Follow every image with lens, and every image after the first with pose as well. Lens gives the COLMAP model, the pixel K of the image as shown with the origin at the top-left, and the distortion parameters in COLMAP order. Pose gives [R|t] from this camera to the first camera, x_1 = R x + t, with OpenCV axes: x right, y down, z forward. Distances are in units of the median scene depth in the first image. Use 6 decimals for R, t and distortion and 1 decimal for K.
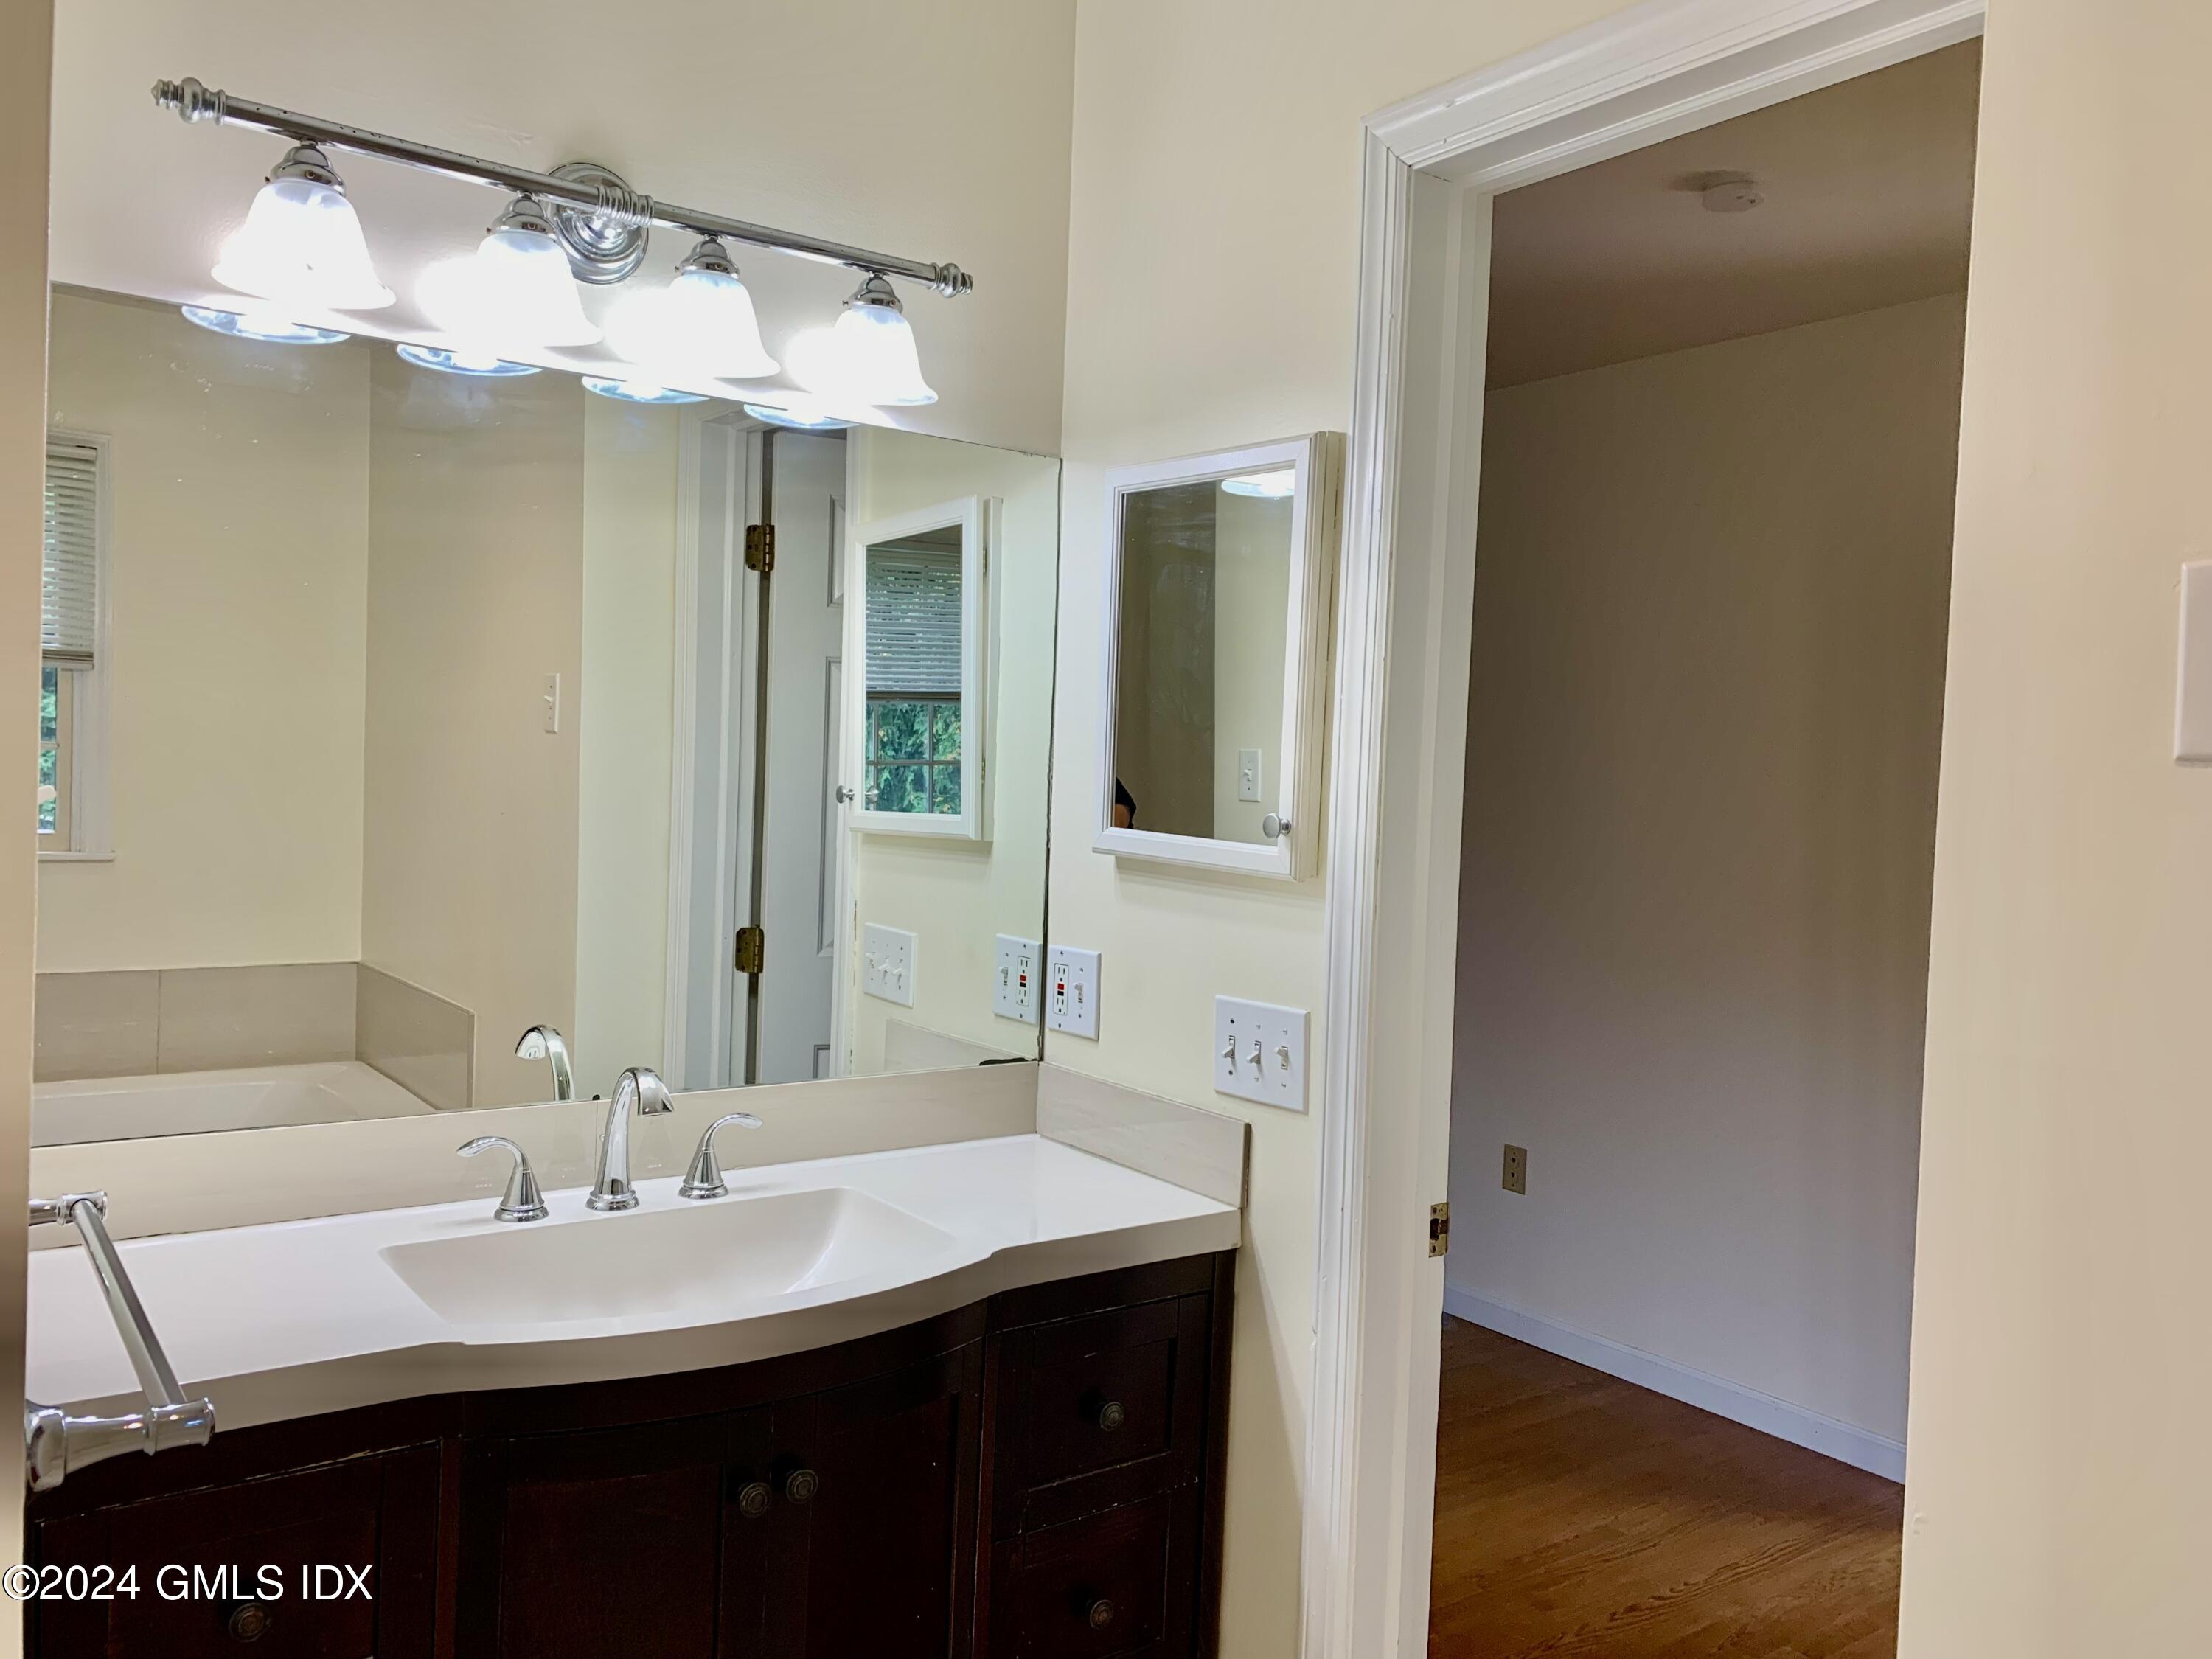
lens RADIAL K [[1703.7, 0, 1100.8], [0, 1703.7, 815.5], [0, 0, 1]] dist [0.032447, -0.036960]
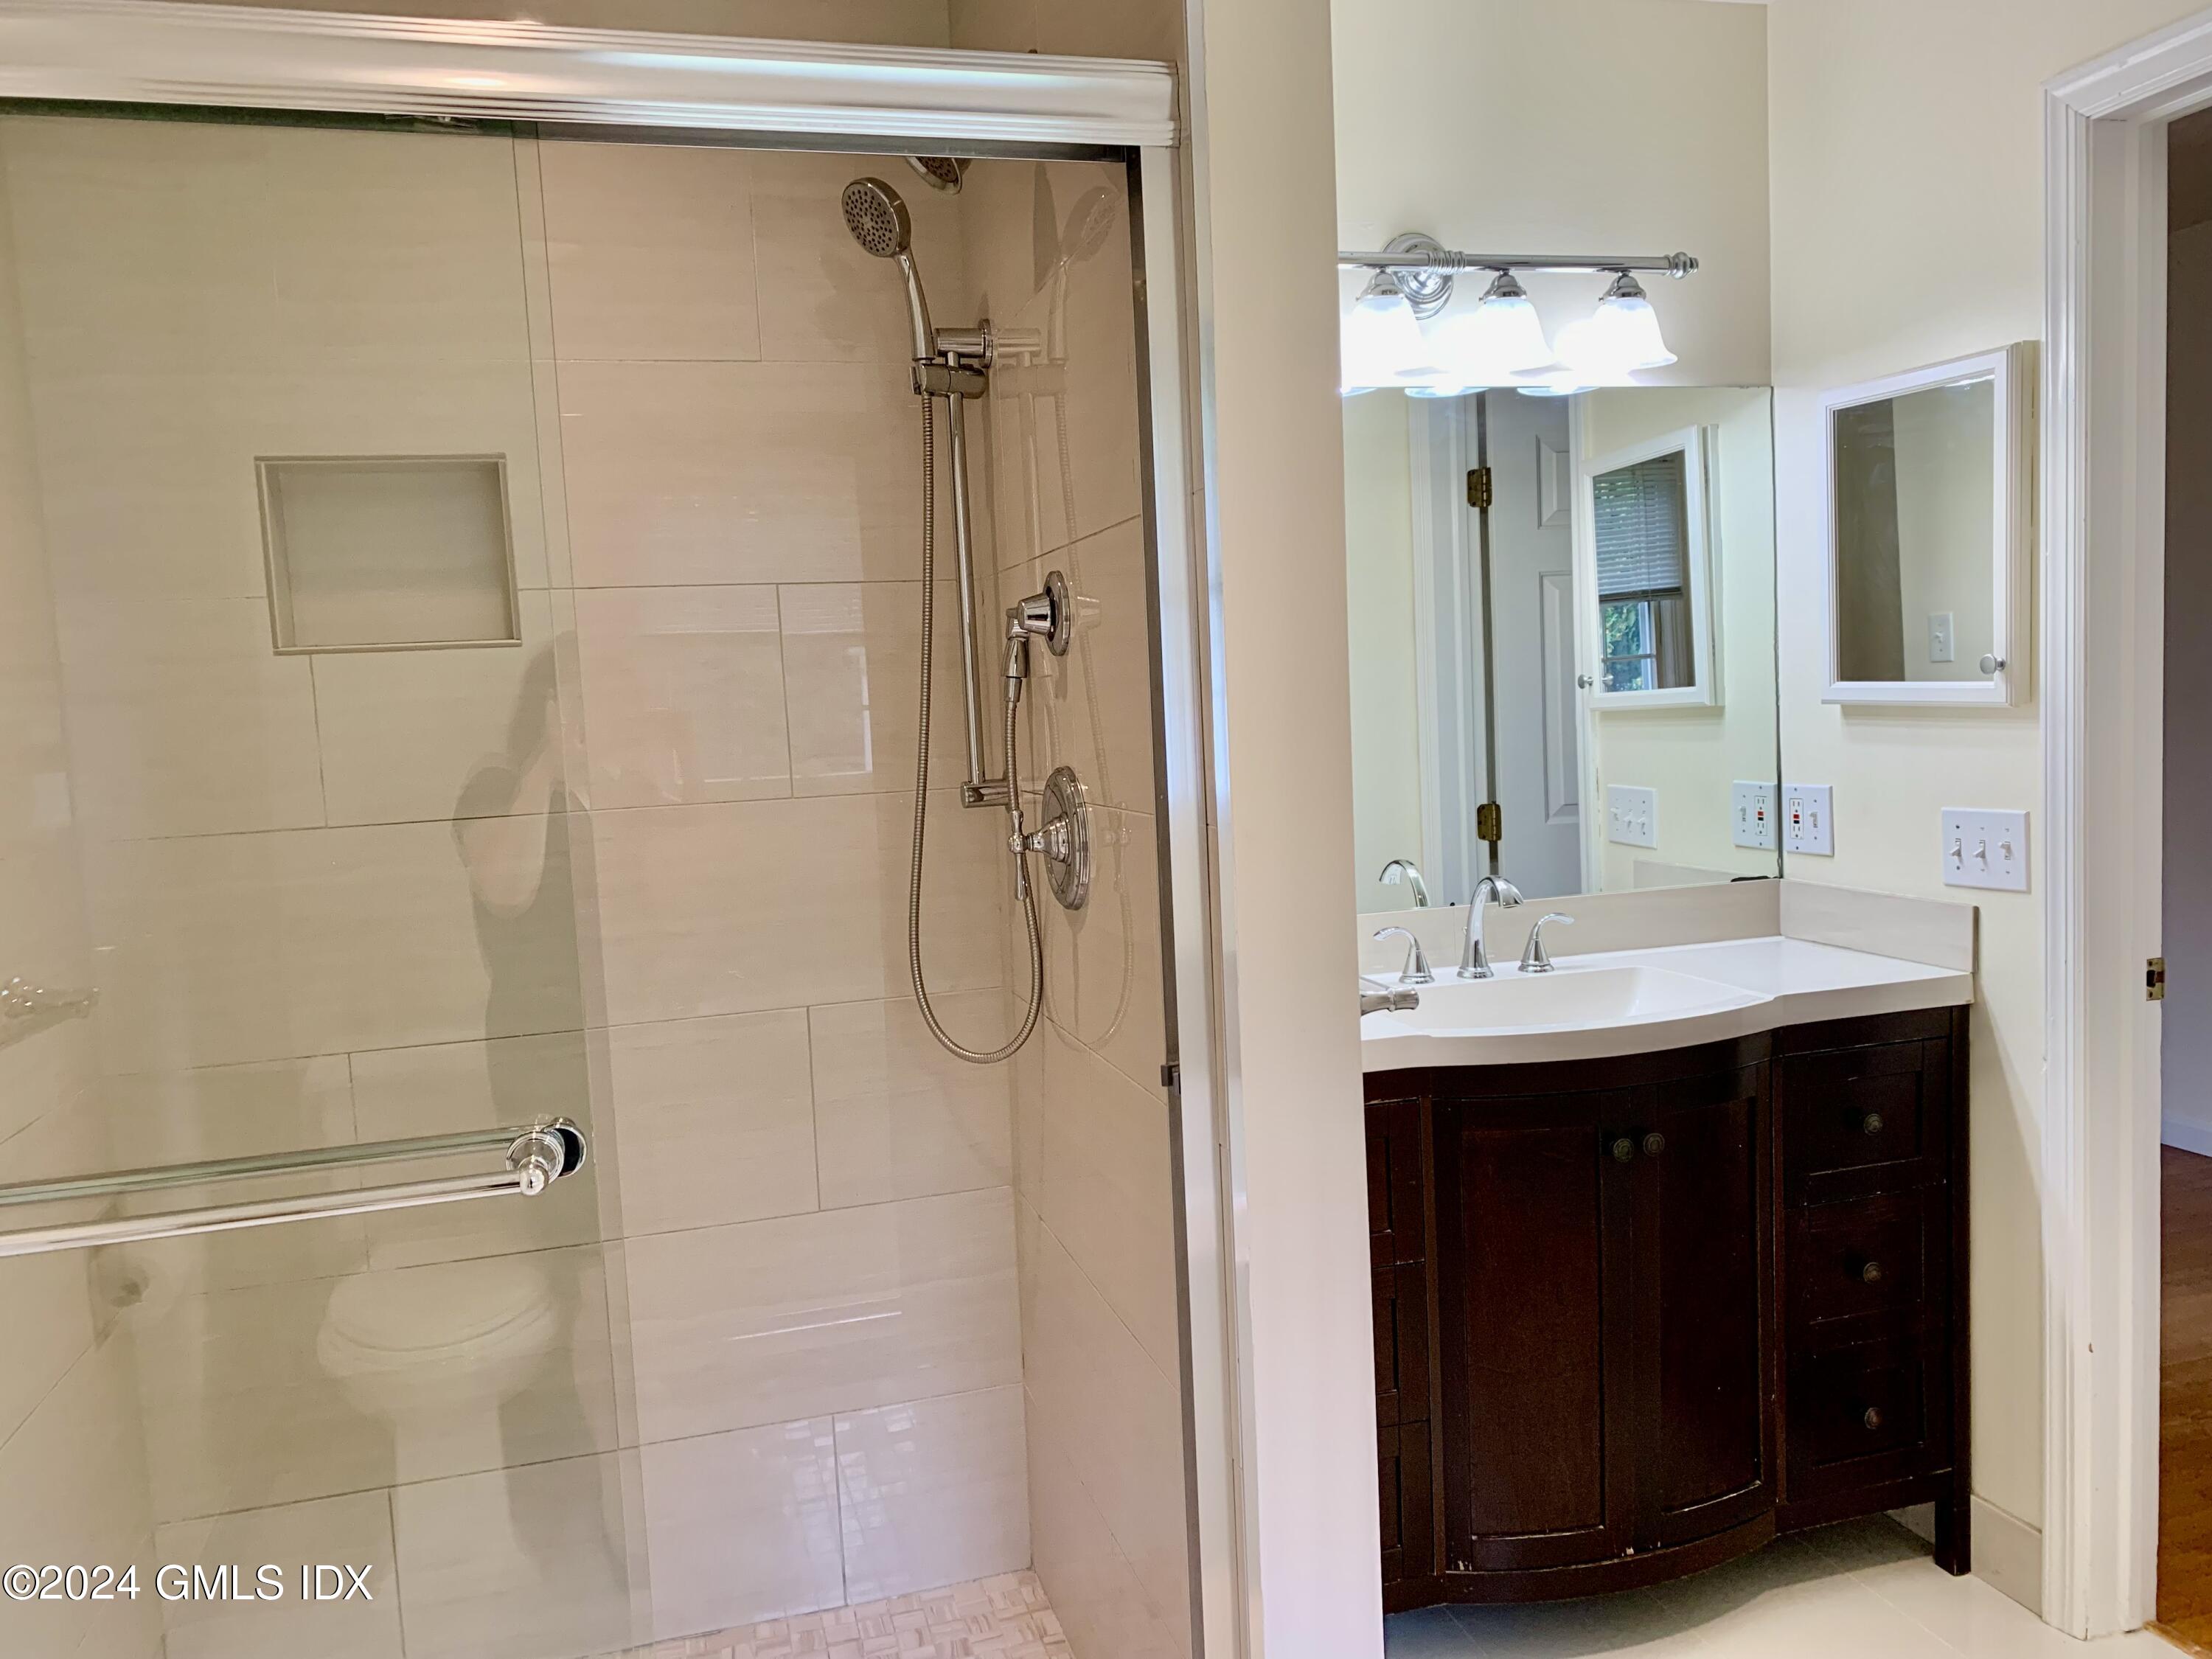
lens RADIAL K [[1703.7, 0, 1085.0], [0, 1703.7, 845.5], [0, 0, 1]] dist [0.032447, -0.036960]
pose [[0.933200, -0.053622, -0.355334, -0.073262], [0.075772, 0.995935, 0.048704, 0.024408], [0.351278, -0.072375, 0.933470, -0.395116]]
